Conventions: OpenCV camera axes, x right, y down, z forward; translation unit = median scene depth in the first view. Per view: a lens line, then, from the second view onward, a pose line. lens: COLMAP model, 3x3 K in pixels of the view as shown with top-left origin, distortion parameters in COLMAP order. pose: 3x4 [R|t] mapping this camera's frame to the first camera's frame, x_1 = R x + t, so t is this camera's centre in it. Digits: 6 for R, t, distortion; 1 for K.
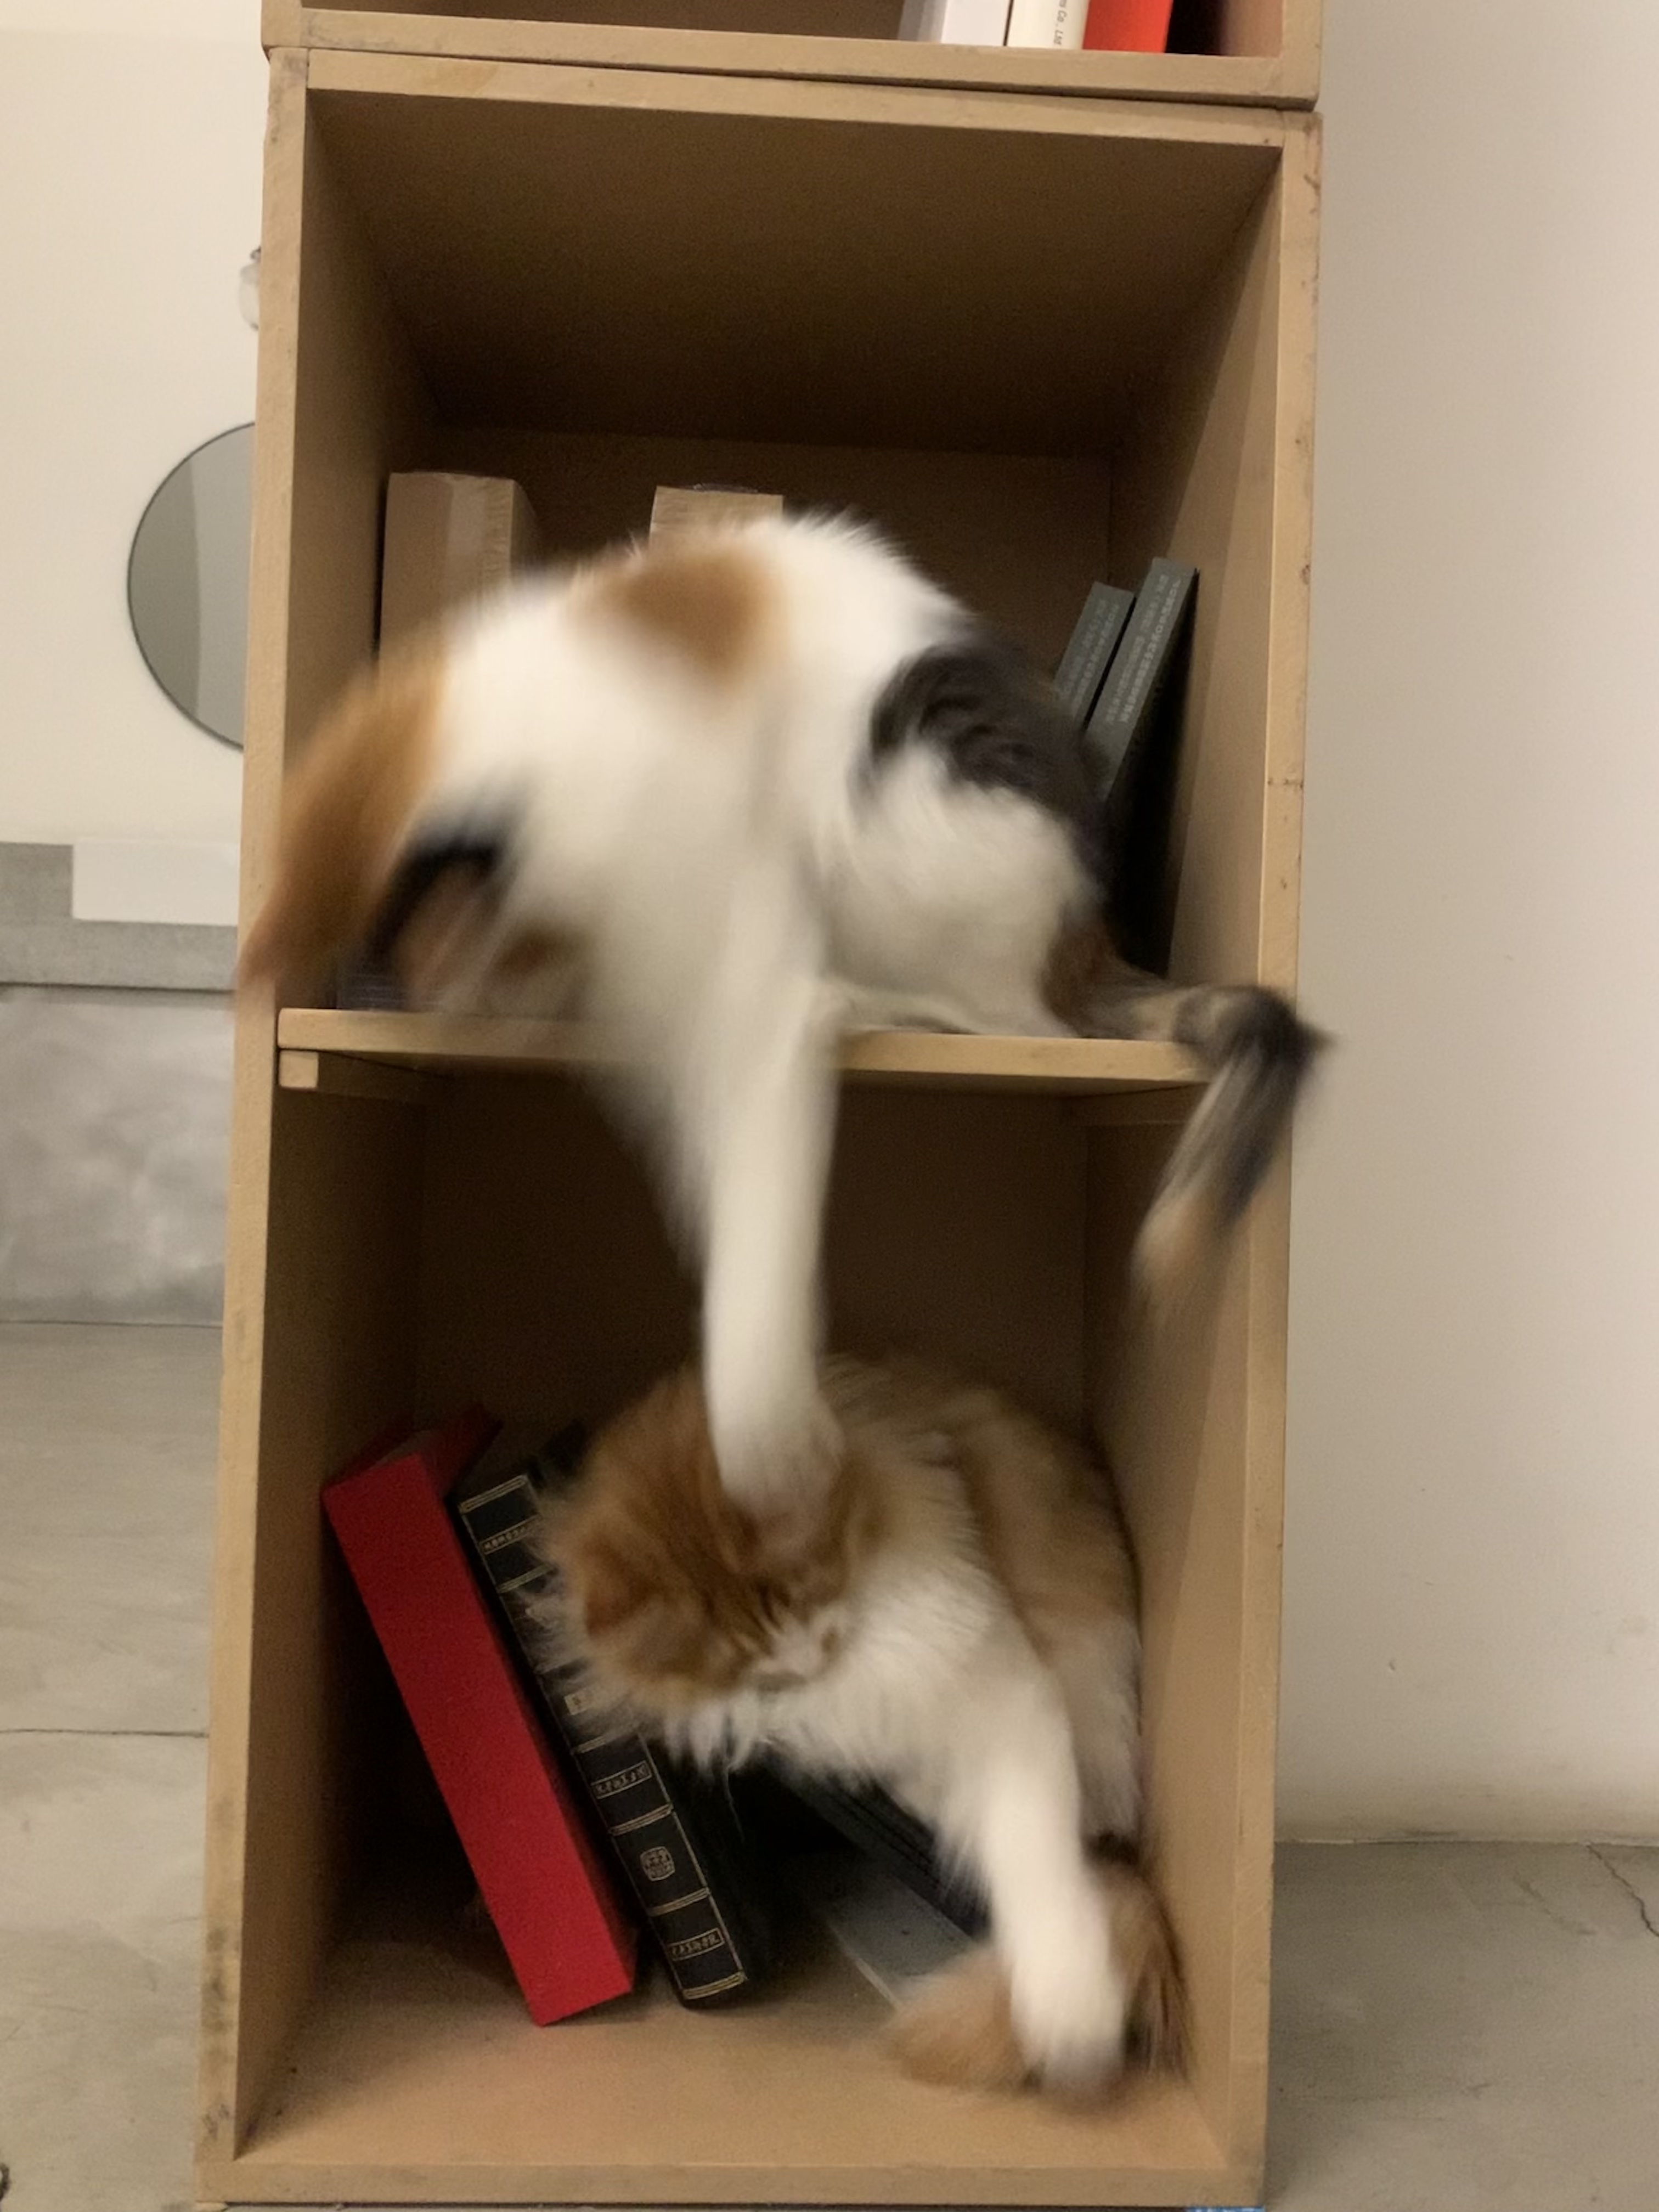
lens RADIAL K [[1668.2, 0, 829.5], [0, 1668.2, 1106.0], [0, 0, 1]] dist [0.001055, -0.074008]
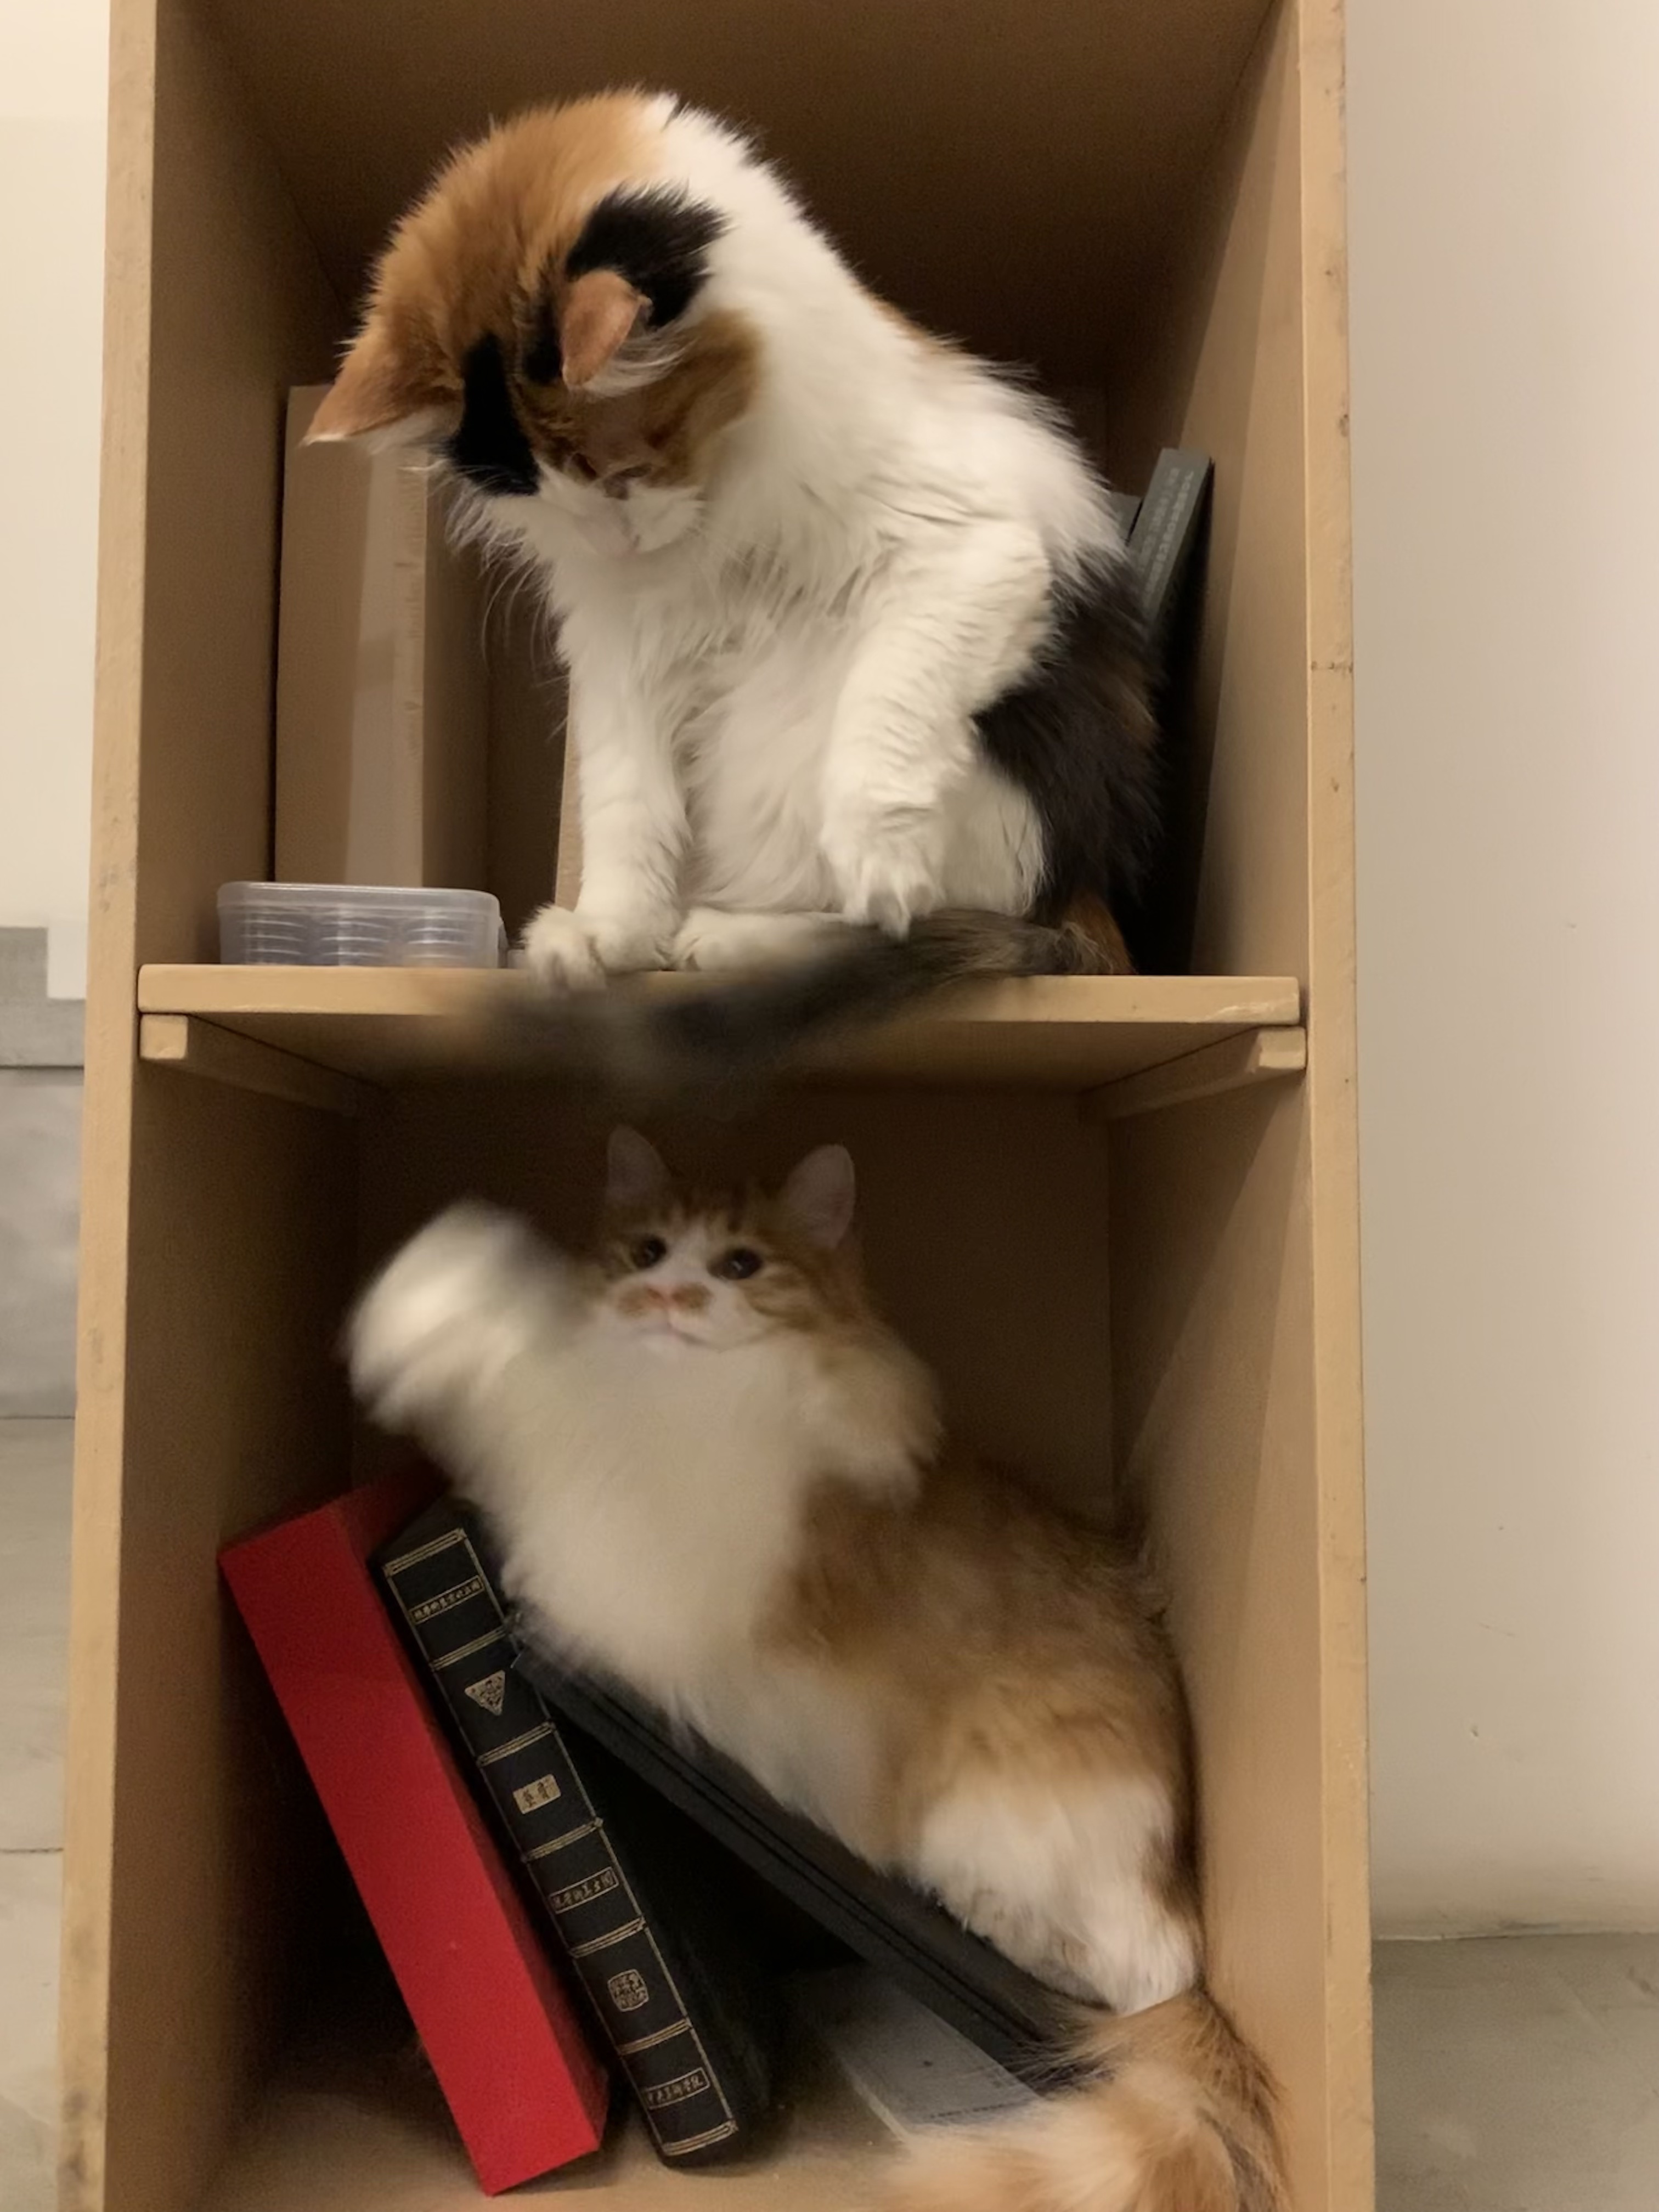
lens RADIAL K [[1698.4, 0, 831.3], [0, 1698.4, 1117.1], [0, 0, 1]] dist [-0.026278, -0.000698]
pose [[0.999547, -0.029747, -0.004468, 0.015915], [0.029544, 0.998758, -0.040108, 0.053968], [0.005656, 0.039958, 0.999185, 0.136476]]
